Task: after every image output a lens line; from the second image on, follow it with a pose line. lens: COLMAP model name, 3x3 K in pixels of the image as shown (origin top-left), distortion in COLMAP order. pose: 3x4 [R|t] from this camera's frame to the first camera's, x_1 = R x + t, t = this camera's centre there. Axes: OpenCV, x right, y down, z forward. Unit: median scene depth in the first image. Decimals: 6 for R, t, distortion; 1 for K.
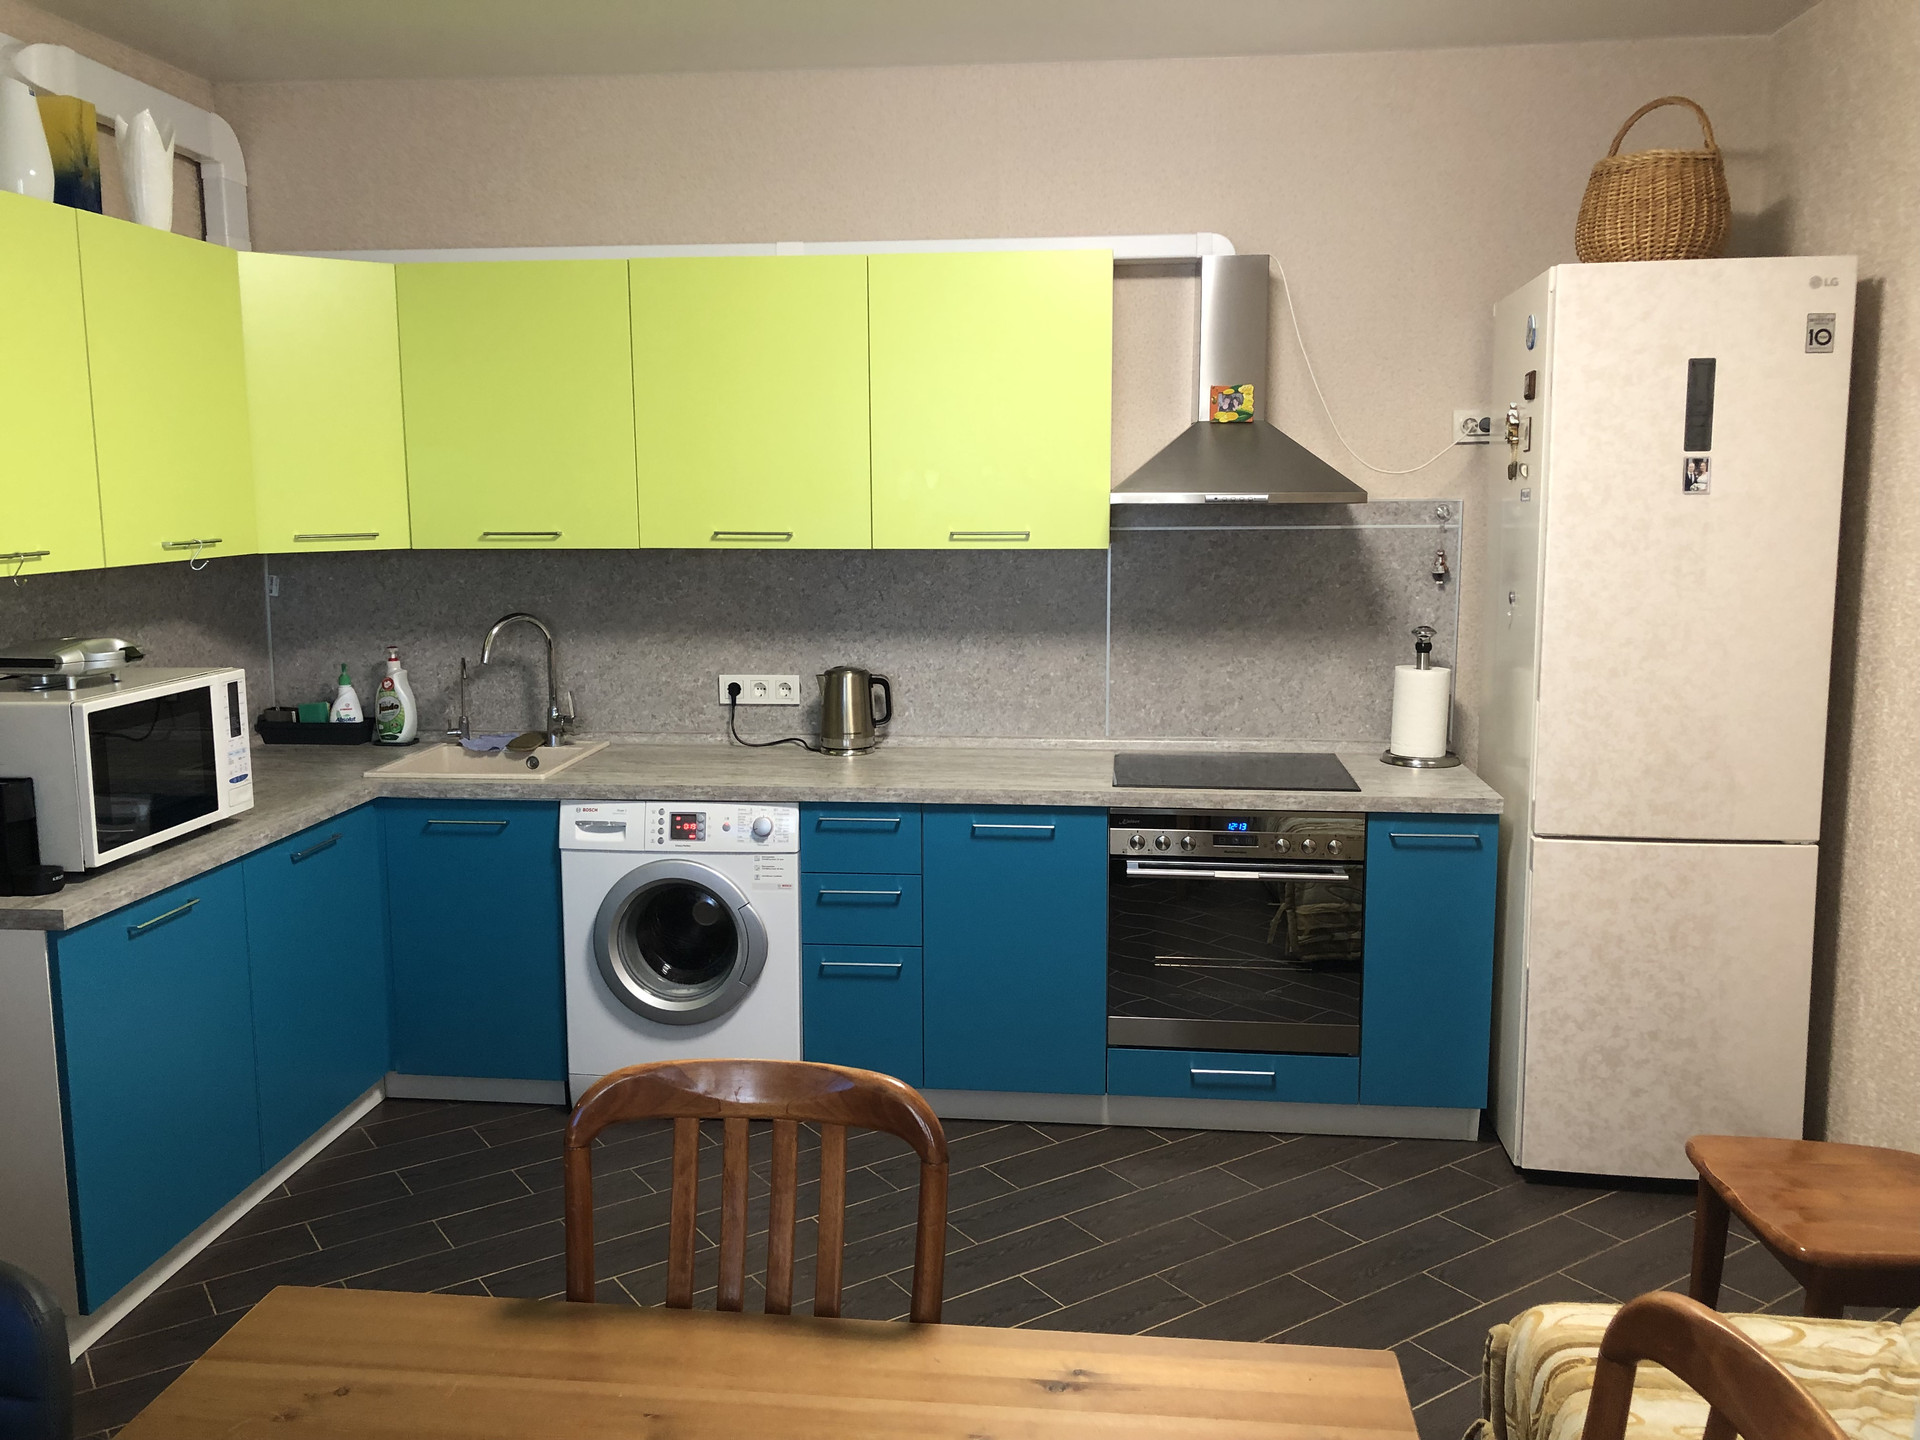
lens RADIAL K [[1581.3, 0, 958.2], [0, 1581.3, 705.7], [0, 0, 1]] dist [0.043958, -0.055829]
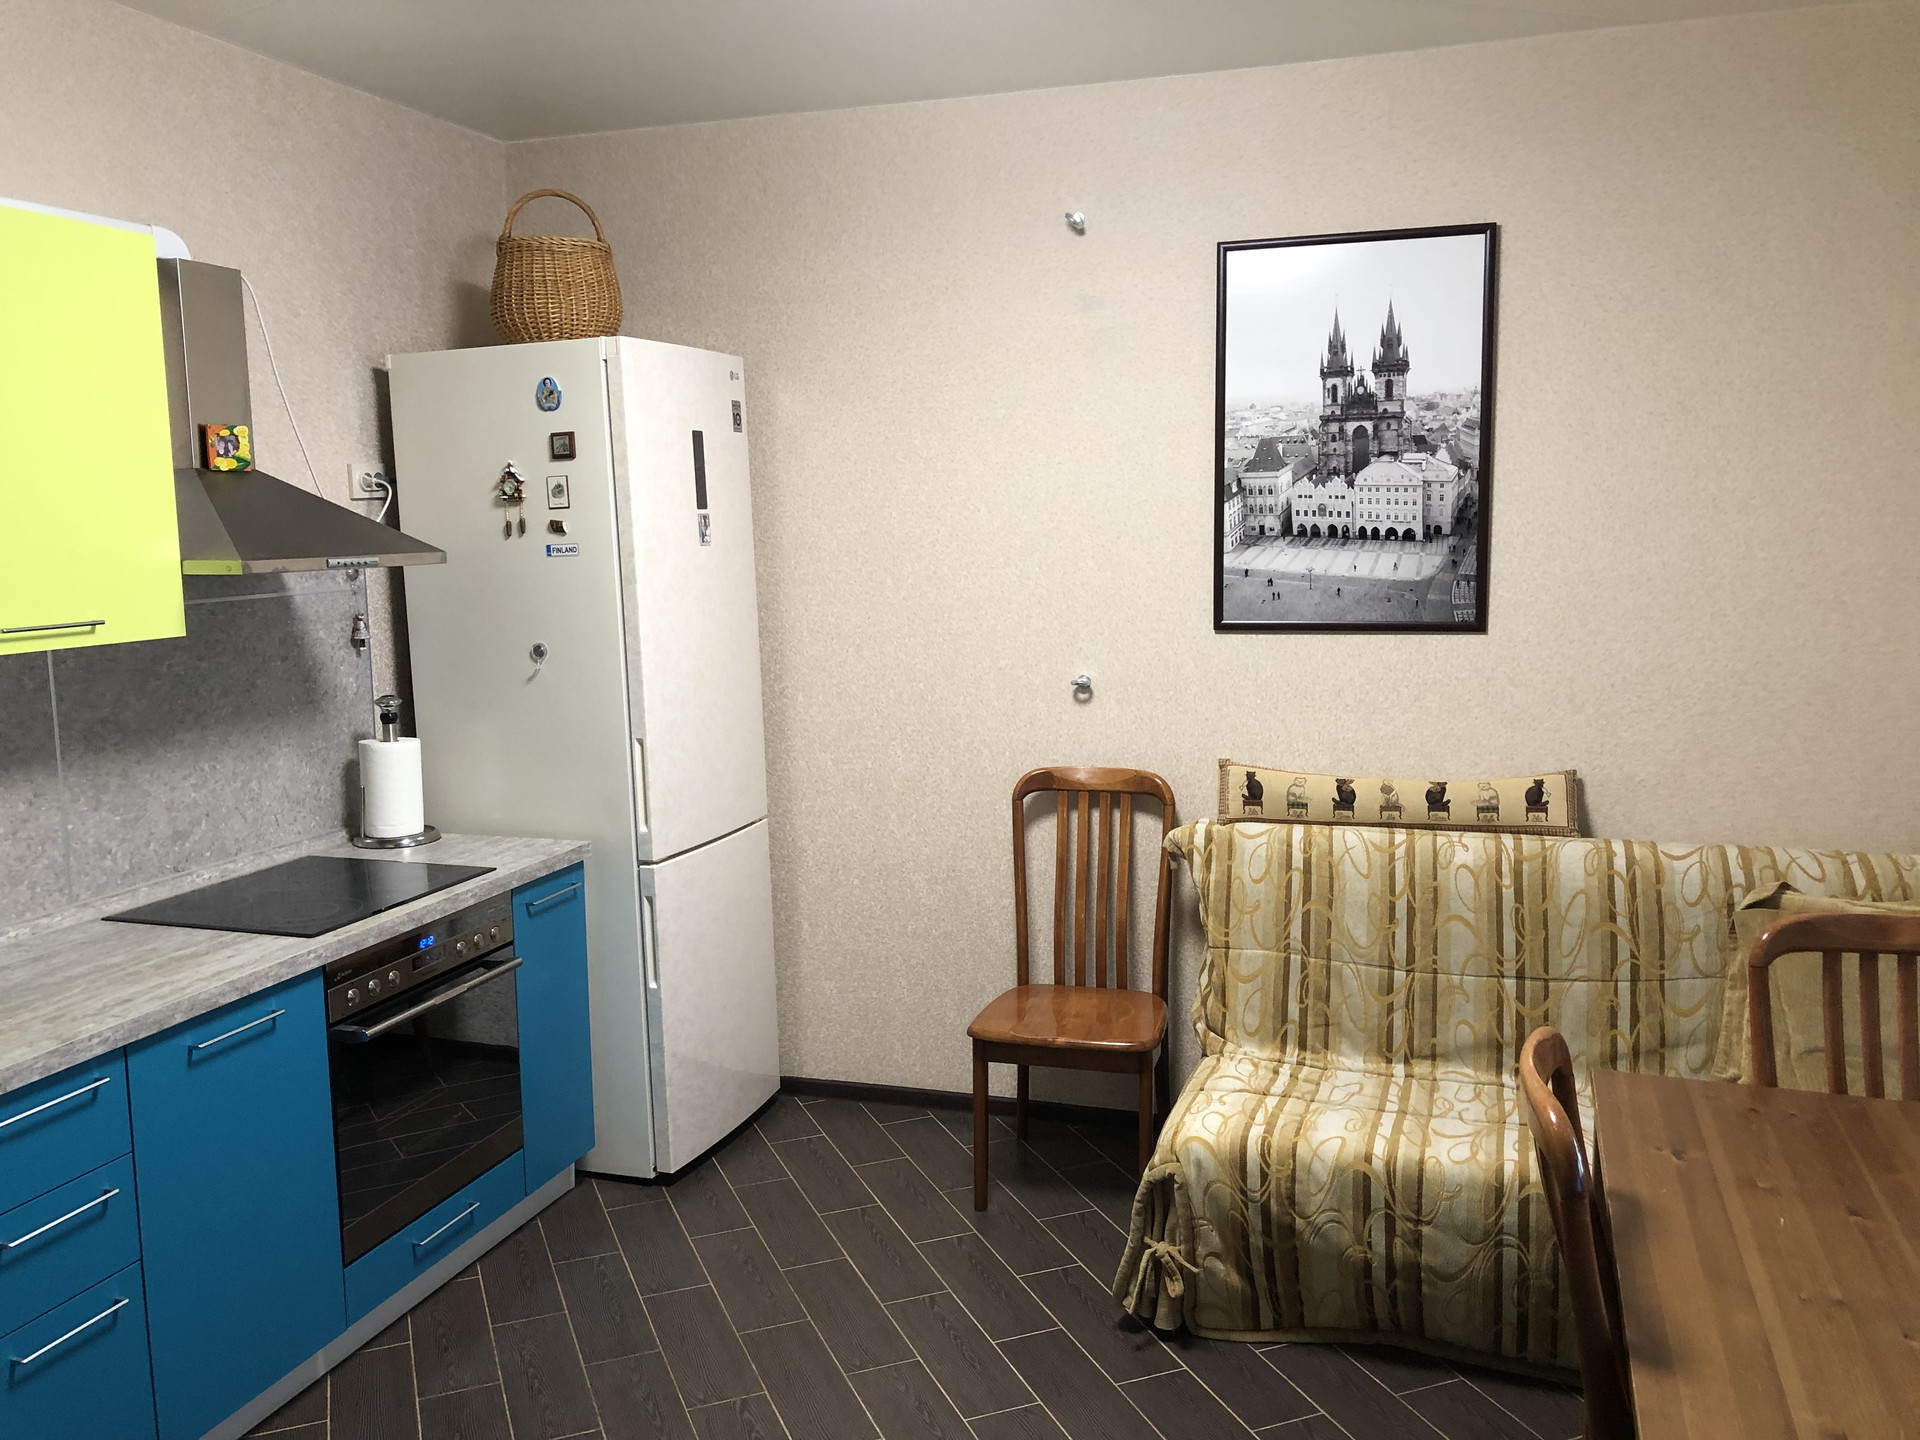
lens RADIAL K [[1581.3, 0, 936.5], [0, 1581.3, 700.2], [0, 0, 1]] dist [0.043958, -0.055829]
pose [[0.210368, -0.116792, 0.970621, -0.570810], [0.153791, 0.984430, 0.085121, -0.081226], [-0.965450, 0.131366, 0.225054, 0.508492]]
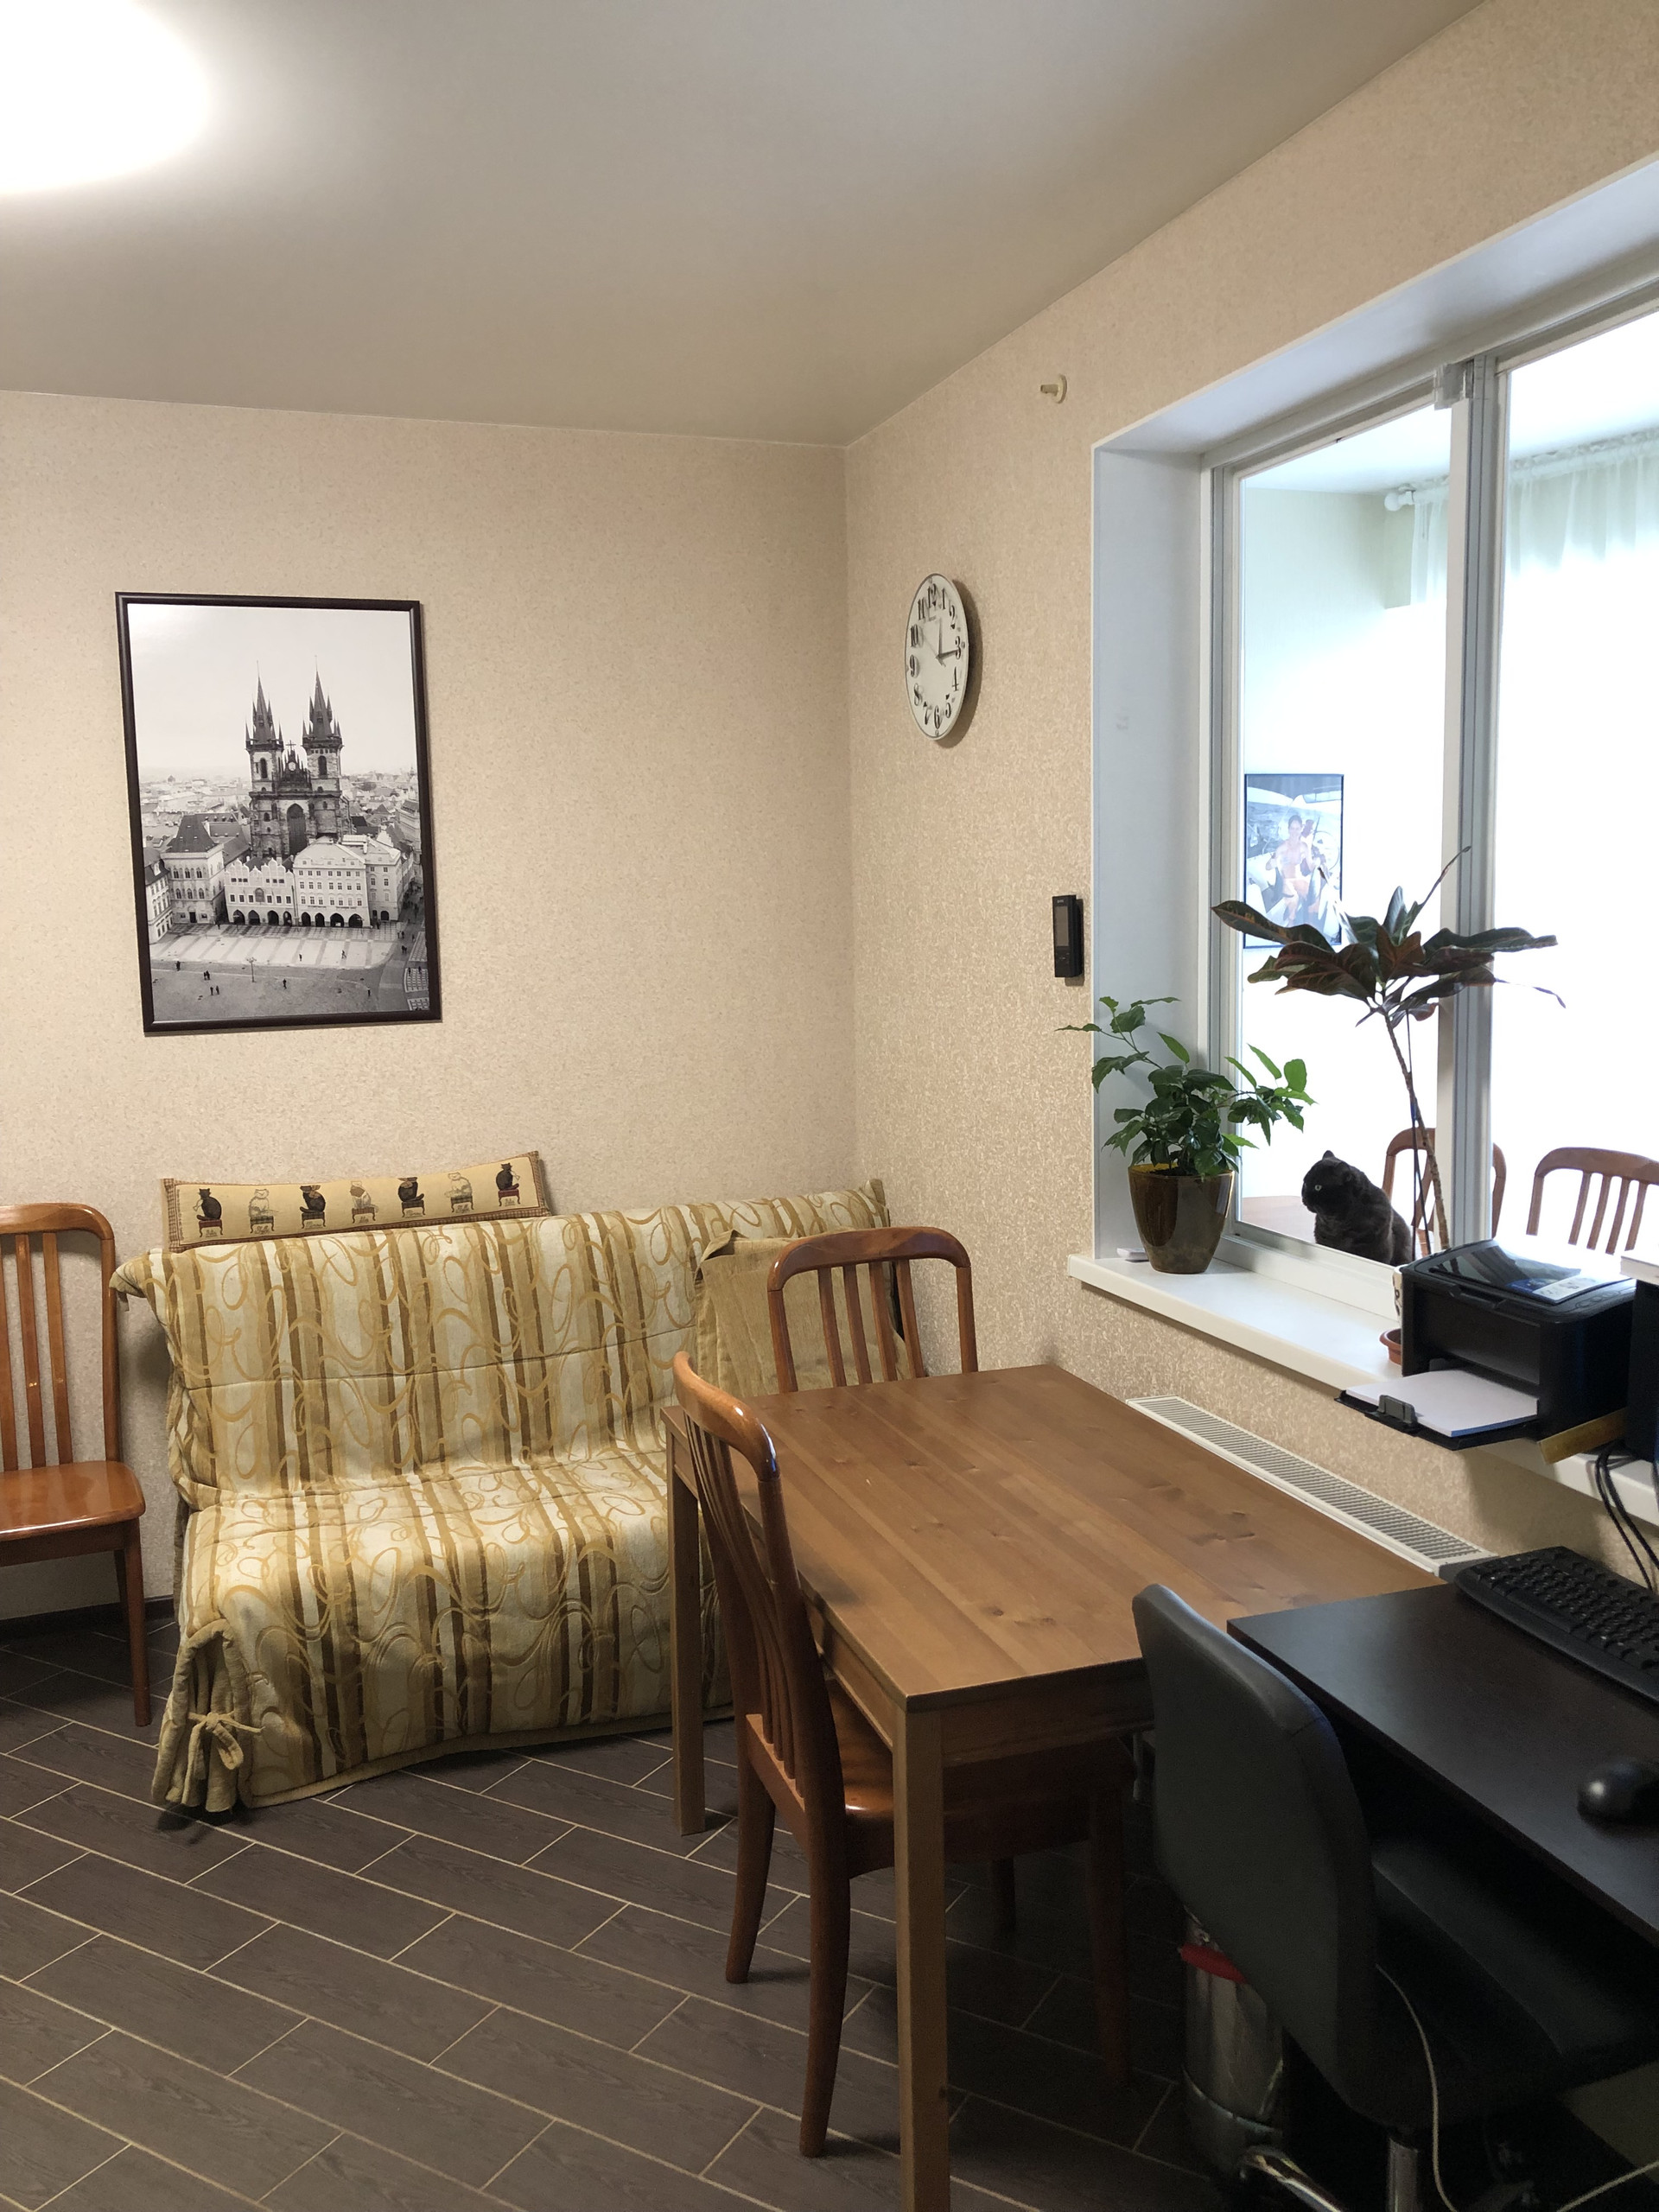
lens RADIAL K [[1821.8, 0, 854.8], [0, 1821.8, 1093.3], [0, 0, 1]] dist [0.043958, -0.055829]
pose [[-0.450034, -0.083888, 0.889063, -0.636169], [0.151033, 0.974086, 0.168362, -0.091148], [-0.880147, 0.210046, -0.425702, 0.653061]]
